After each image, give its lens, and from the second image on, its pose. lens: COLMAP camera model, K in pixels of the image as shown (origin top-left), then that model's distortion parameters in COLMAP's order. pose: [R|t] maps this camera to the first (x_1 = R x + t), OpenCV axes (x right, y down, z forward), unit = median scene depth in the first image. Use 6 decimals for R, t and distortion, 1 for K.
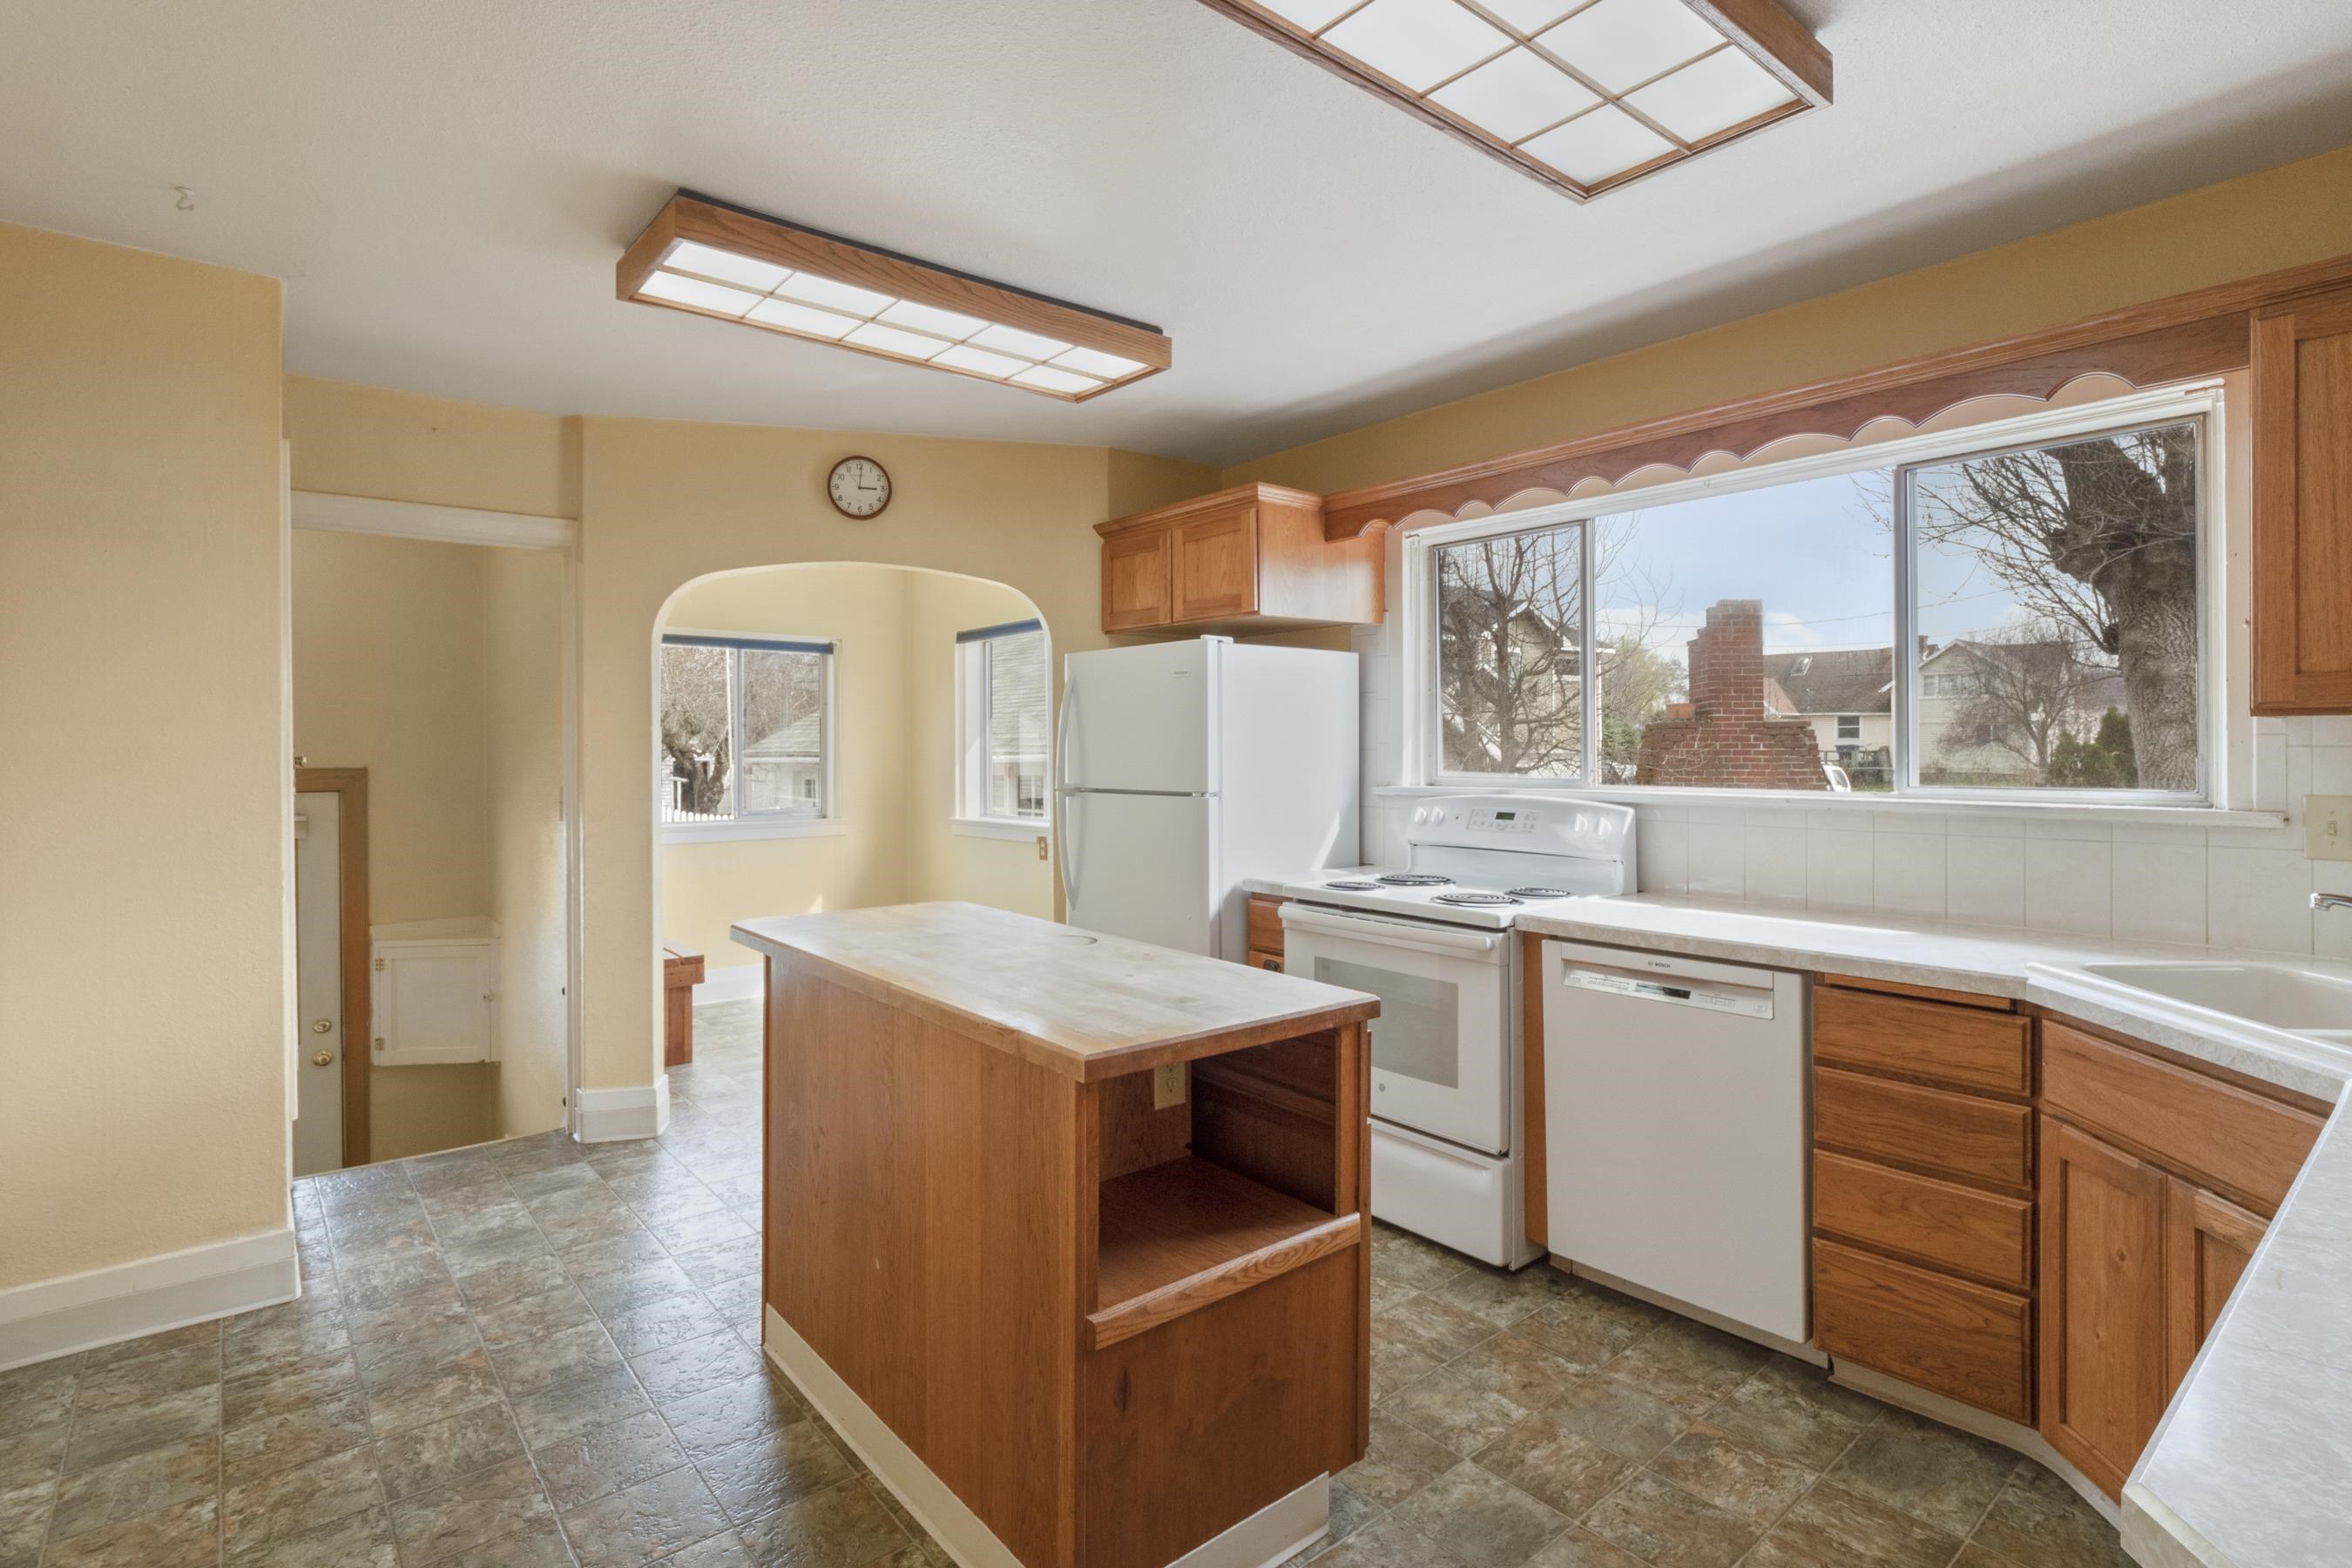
lens RADIAL K [[1133.4, 0, 1165.6], [0, 1133.4, 773.0], [0, 0, 1]] dist [0.009328, -0.011037]
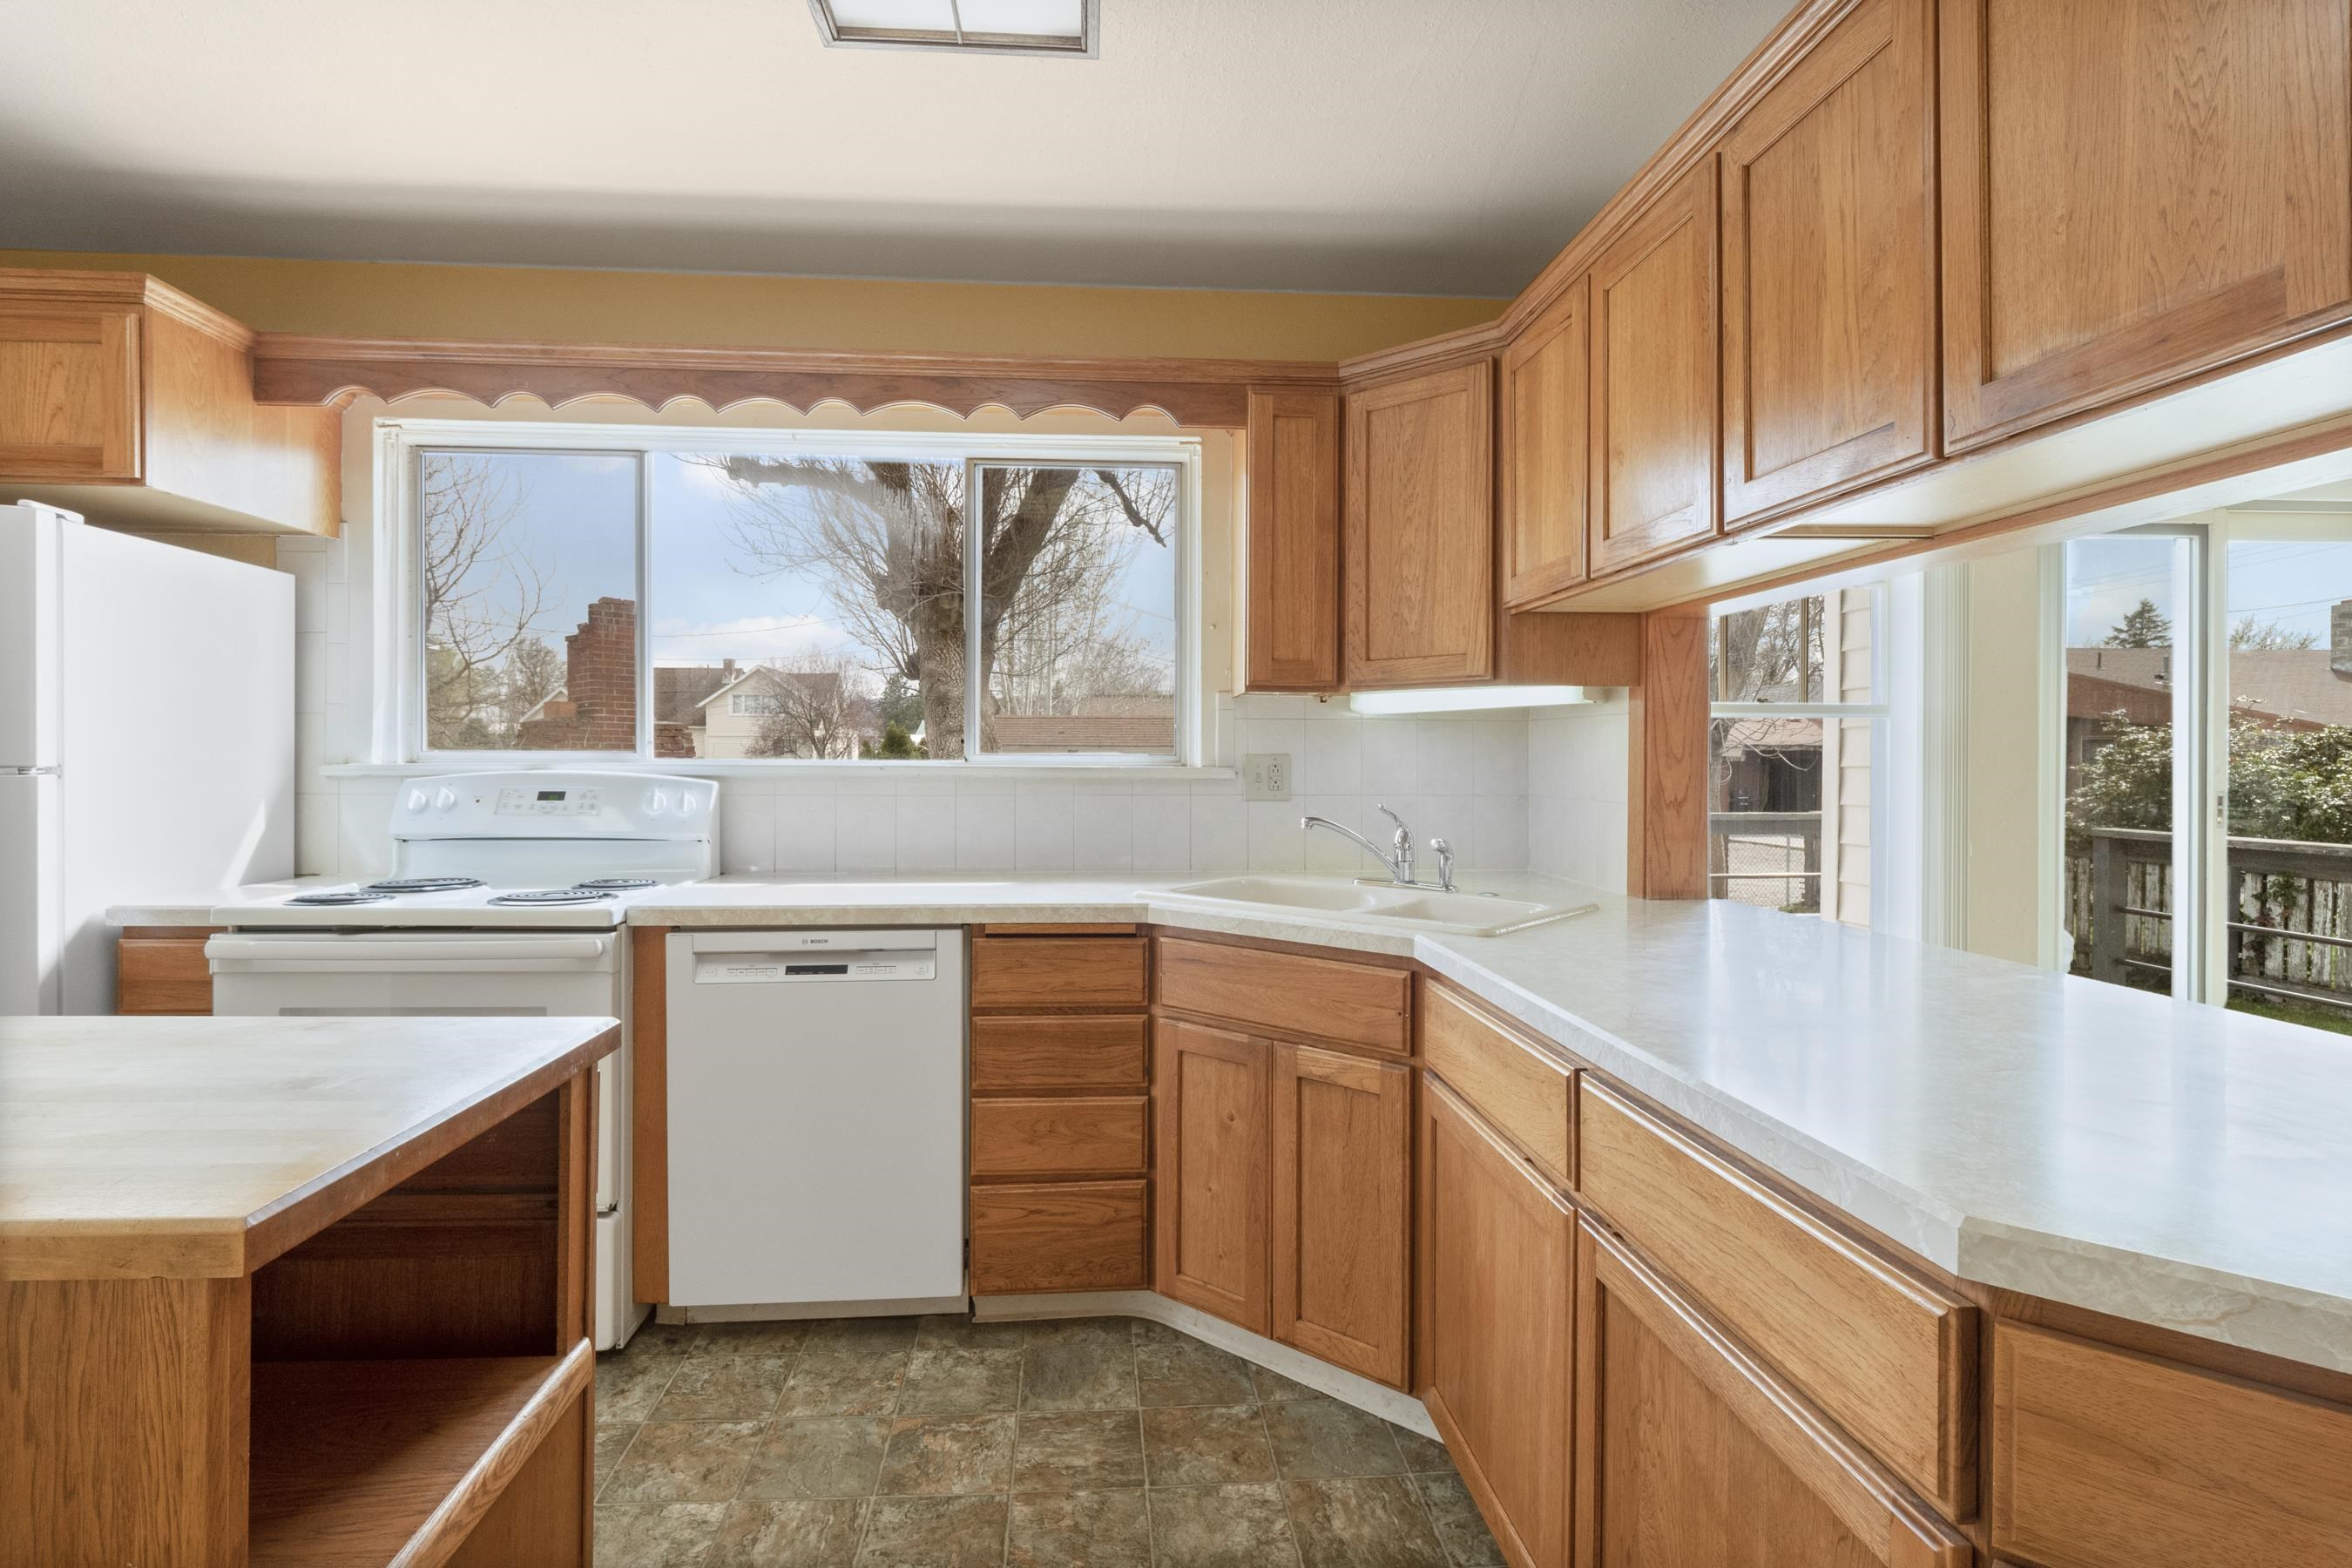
lens RADIAL K [[1133.4, 0, 1165.6], [0, 1133.4, 773.0], [0, 0, 1]] dist [0.009328, -0.011037]
pose [[0.582634, -0.002426, 0.812731, -0.155940], [0.009143, 0.999952, -0.003570, 0.043654], [-0.812683, 0.009510, 0.582628, 0.263454]]
